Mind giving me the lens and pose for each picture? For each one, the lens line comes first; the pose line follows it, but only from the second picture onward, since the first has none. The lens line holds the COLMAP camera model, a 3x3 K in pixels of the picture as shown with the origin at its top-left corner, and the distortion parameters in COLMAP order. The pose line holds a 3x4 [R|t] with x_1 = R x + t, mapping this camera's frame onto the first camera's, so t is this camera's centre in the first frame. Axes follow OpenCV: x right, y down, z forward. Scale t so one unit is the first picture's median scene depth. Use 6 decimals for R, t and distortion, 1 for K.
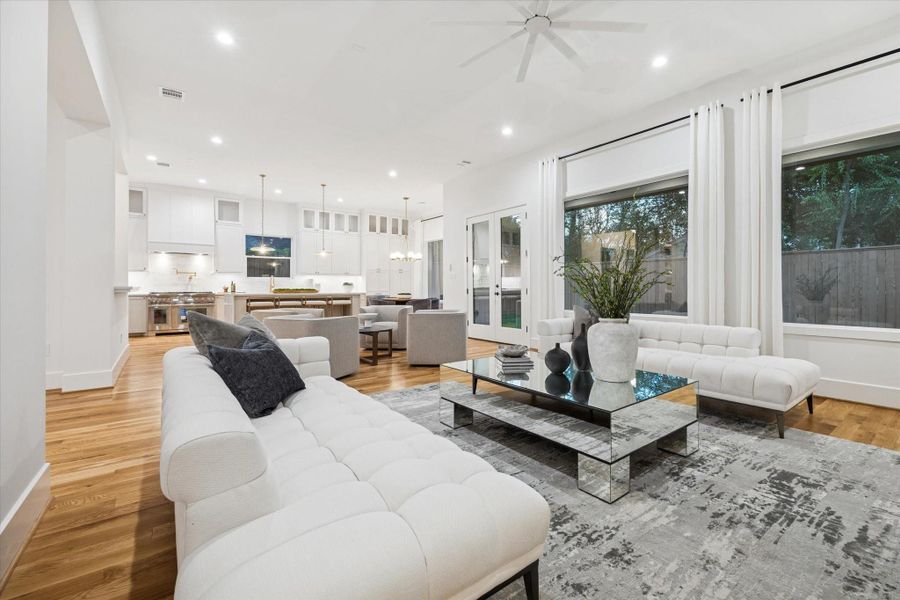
lens RADIAL K [[383.6, 0, 451.5], [0, 383.6, 287.1], [0, 0, 1]] dist [0.001032, 0.000187]
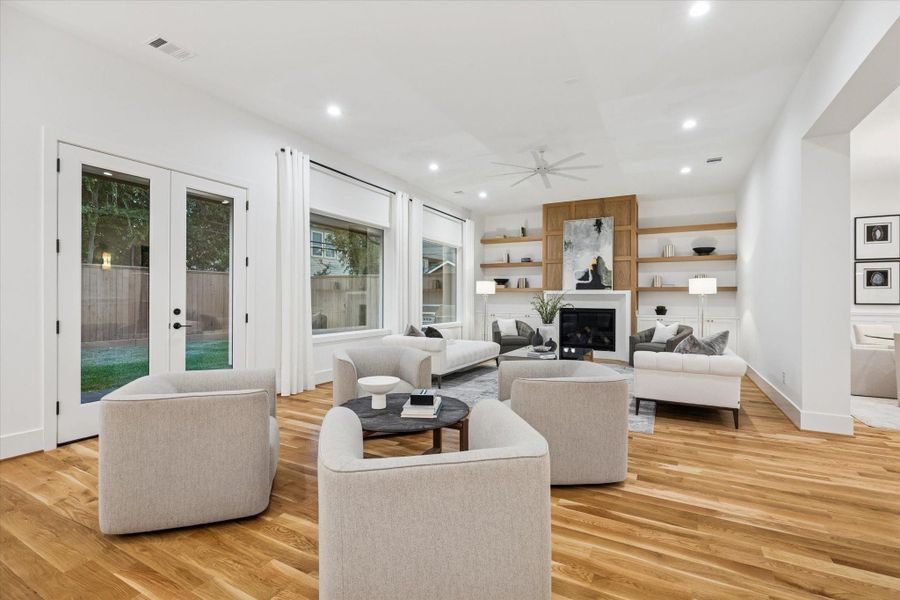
lens RADIAL K [[408.4, 0, 457.9], [0, 408.4, 298.6], [0, 0, 1]] dist [0.001131, 0.000074]
pose [[-0.432289, -0.002844, 0.901730, -0.429897], [-0.006298, 0.999980, 0.000135, -0.017987], [-0.901713, -0.005620, -0.432299, 0.685966]]
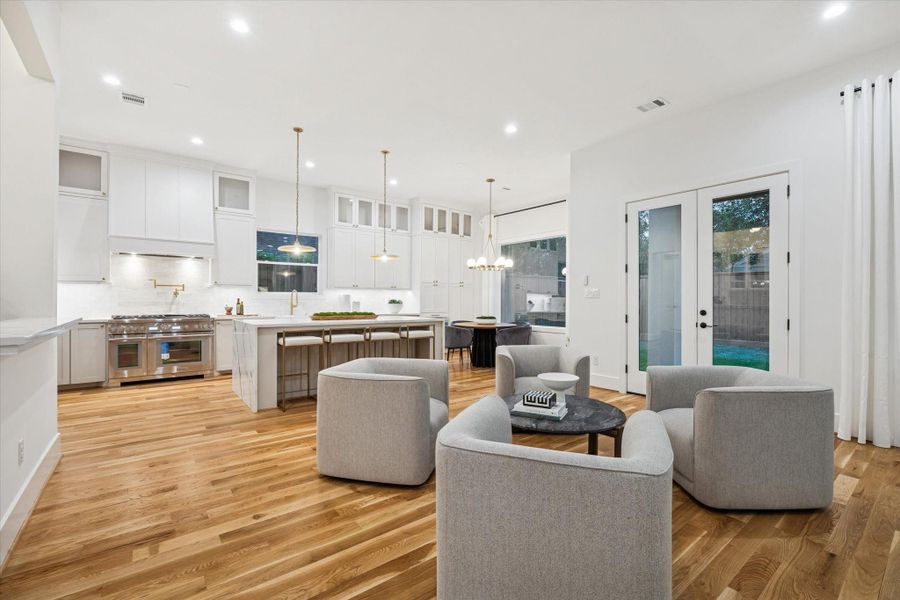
lens RADIAL K [[396.0, 0, 451.4], [0, 396.0, 299.5], [0, 0, 1]] dist [-0.002970, -0.000211]
pose [[0.999592, 0.005404, 0.028044, -0.222991], [-0.005462, 0.999983, 0.001980, -0.017266], [-0.028033, -0.002133, 0.999605, 0.303438]]
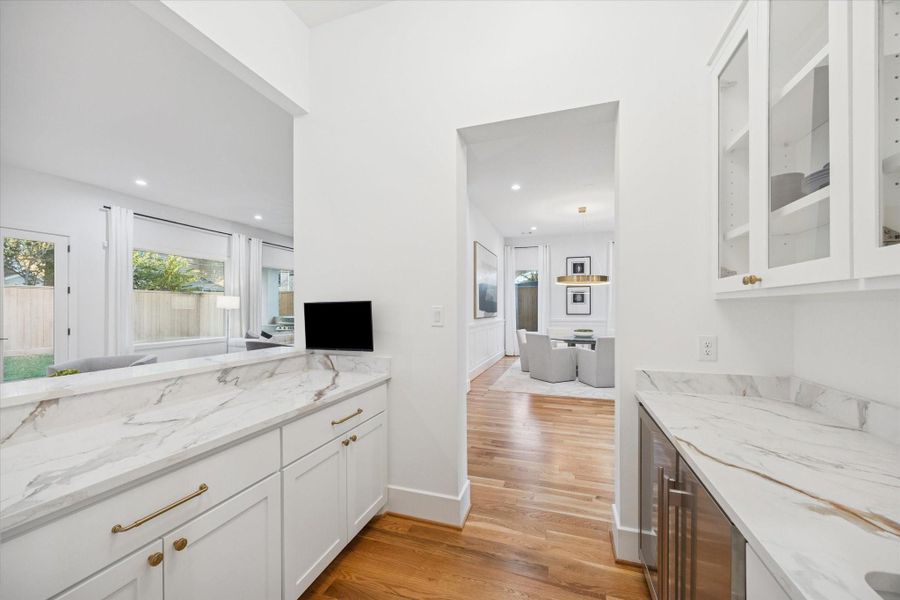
lens RADIAL K [[353.7, 0, 446.5], [0, 353.7, 304.6], [0, 0, 1]] dist [-0.000877, 0.000097]
pose [[-0.556473, -0.004801, 0.830852, -0.702496], [-0.010199, 0.999947, -0.001053, -0.035402], [-0.830803, -0.009060, -0.556492, 0.521214]]
